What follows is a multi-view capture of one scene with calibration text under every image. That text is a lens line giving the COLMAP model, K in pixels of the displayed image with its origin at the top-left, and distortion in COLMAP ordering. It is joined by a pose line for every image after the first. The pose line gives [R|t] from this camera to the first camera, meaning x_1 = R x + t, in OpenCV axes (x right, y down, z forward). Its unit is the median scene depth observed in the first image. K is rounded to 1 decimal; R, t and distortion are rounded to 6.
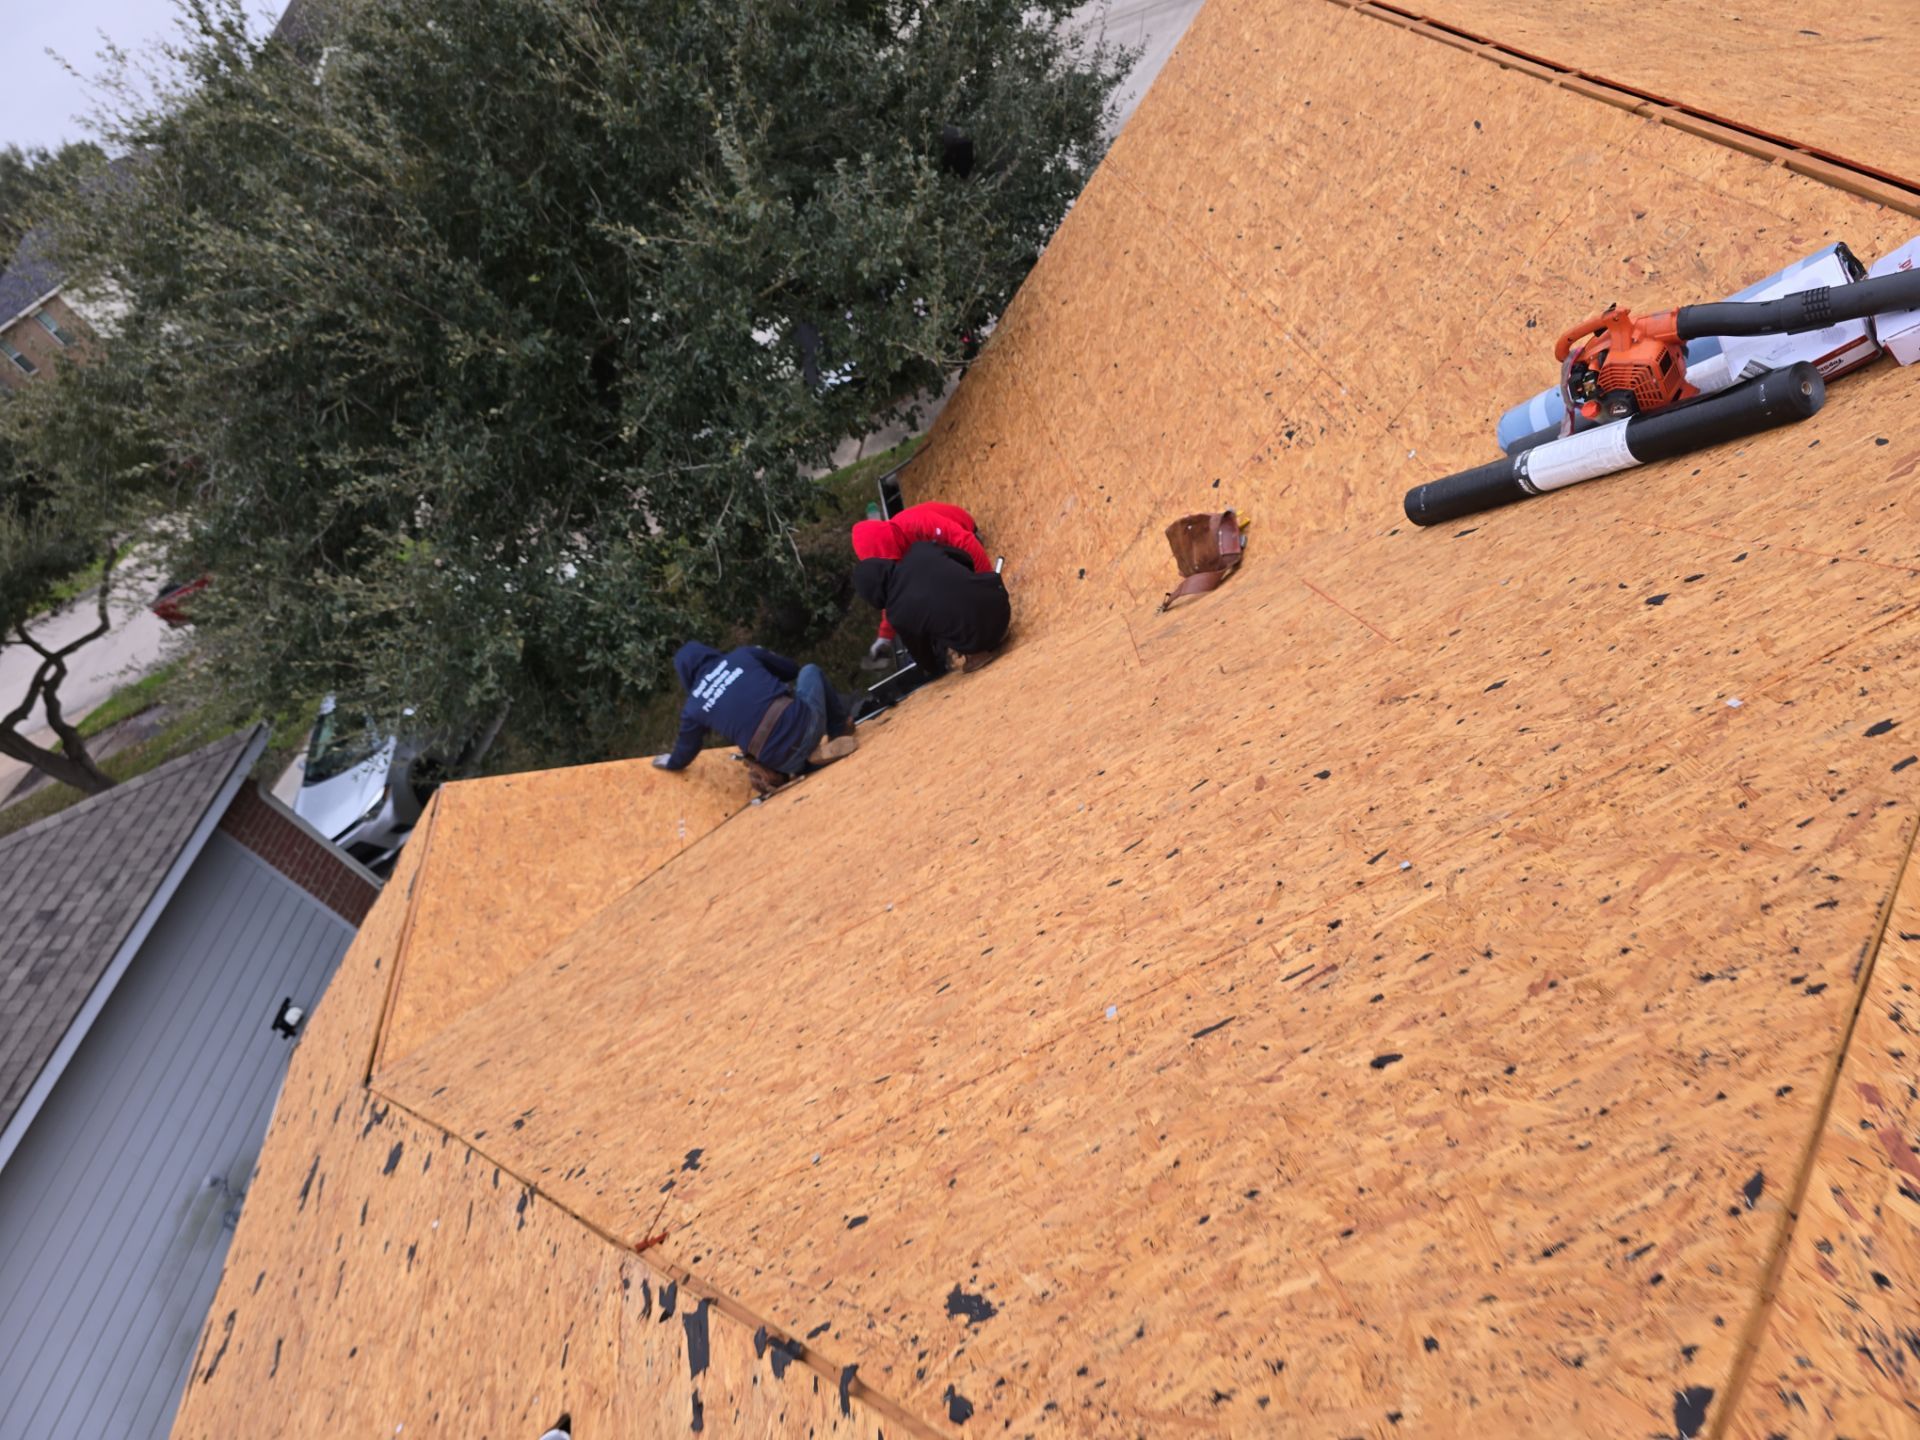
lens RADIAL K [[1280.4, 0, 975.2], [0, 1280.4, 721.9], [0, 0, 1]] dist [0.061799, -0.052772]
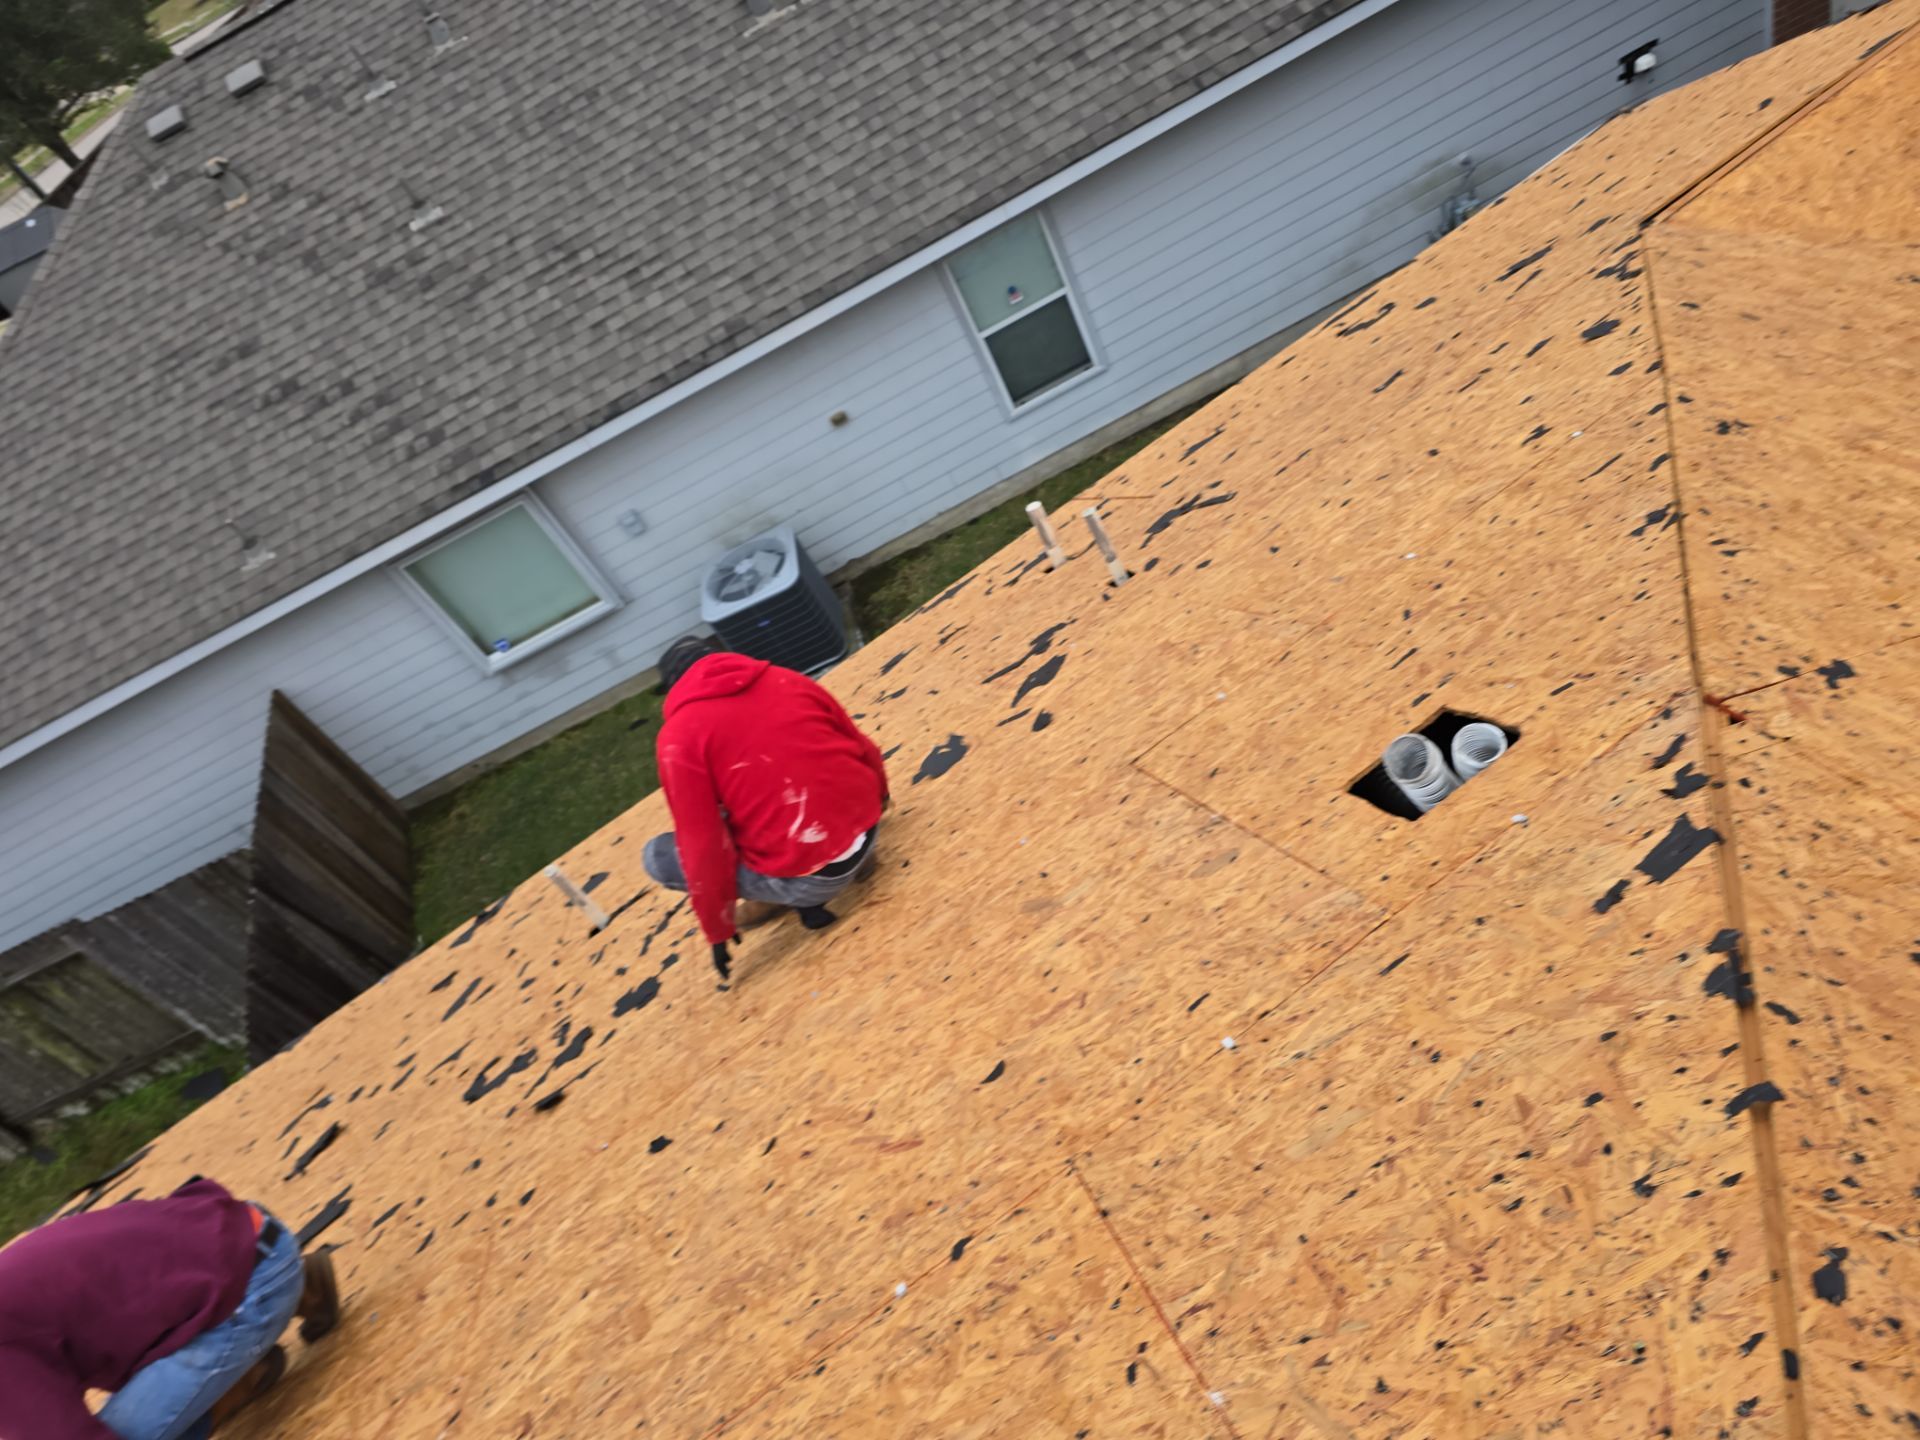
lens RADIAL K [[1280.4, 0, 975.2], [0, 1280.4, 721.9], [0, 0, 1]] dist [0.061799, -0.052772]
pose [[0.434681, 0.834628, -0.338301, -0.156391], [-0.427446, 0.521842, 0.738221, -0.015253], [0.792680, -0.176285, 0.583594, 0.097696]]
